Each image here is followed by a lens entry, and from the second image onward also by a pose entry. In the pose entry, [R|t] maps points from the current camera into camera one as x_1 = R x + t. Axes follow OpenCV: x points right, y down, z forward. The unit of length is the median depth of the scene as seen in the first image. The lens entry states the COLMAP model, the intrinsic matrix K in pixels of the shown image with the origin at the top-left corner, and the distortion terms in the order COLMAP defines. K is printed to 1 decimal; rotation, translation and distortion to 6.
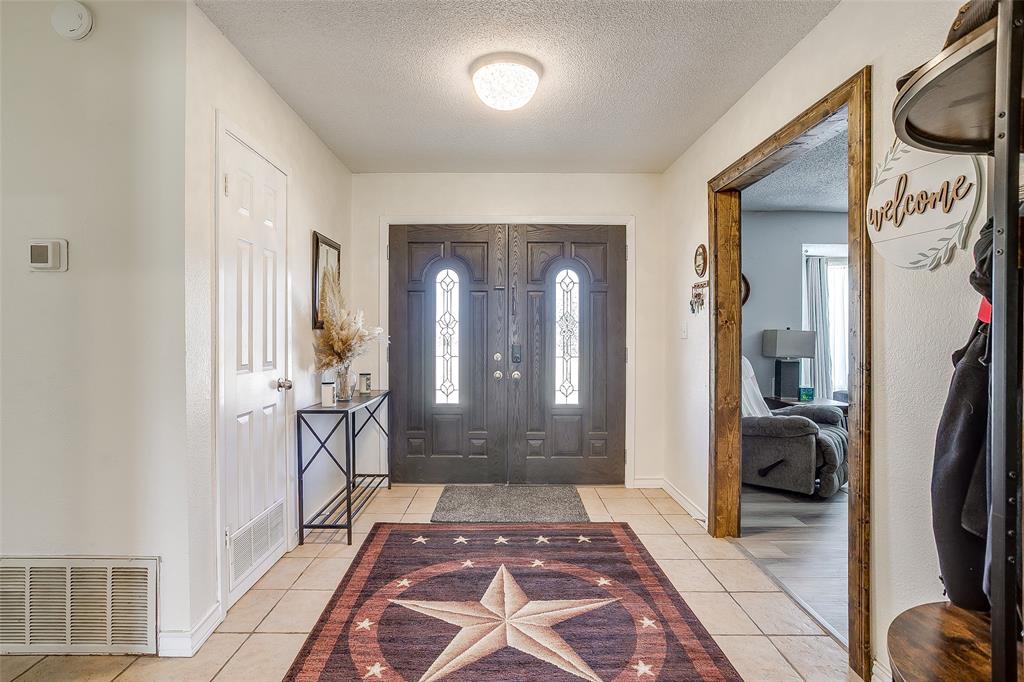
lens RADIAL K [[511.5, 0, 510.3], [0, 511.5, 337.3], [0, 0, 1]] dist [-0.037220, 0.015280]
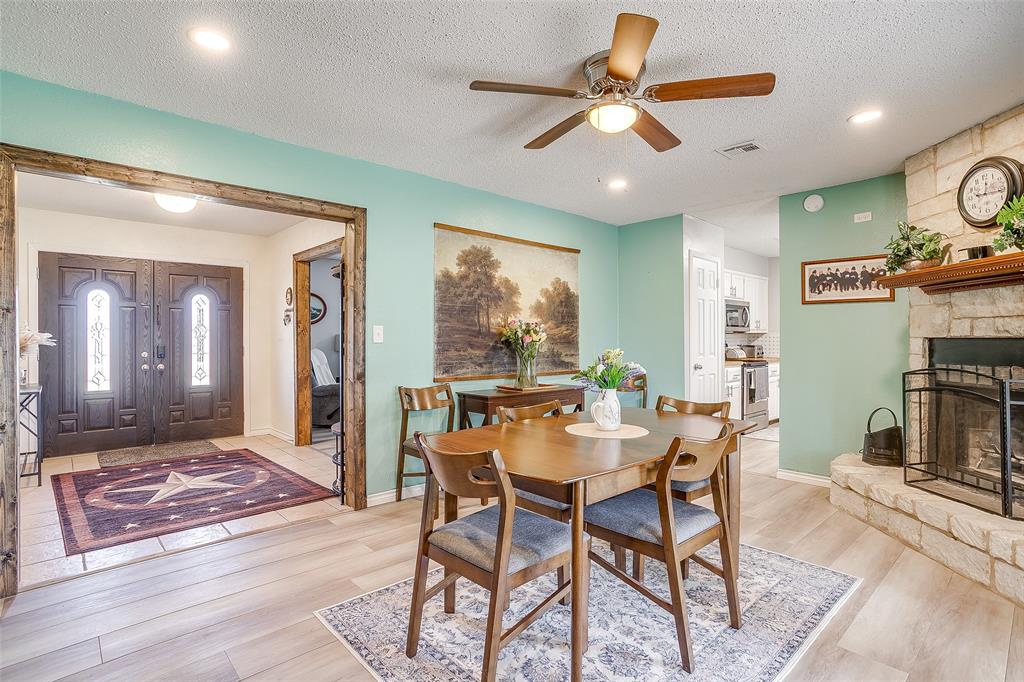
lens RADIAL K [[511.5, 0, 504.4], [0, 511.5, 336.6], [0, 0, 1]] dist [-0.037220, 0.015280]
pose [[0.758775, -0.004619, 0.651337, -0.175673], [0.009434, 0.999948, -0.003899, 0.004296], [-0.651285, 0.009103, 0.758779, -0.686326]]
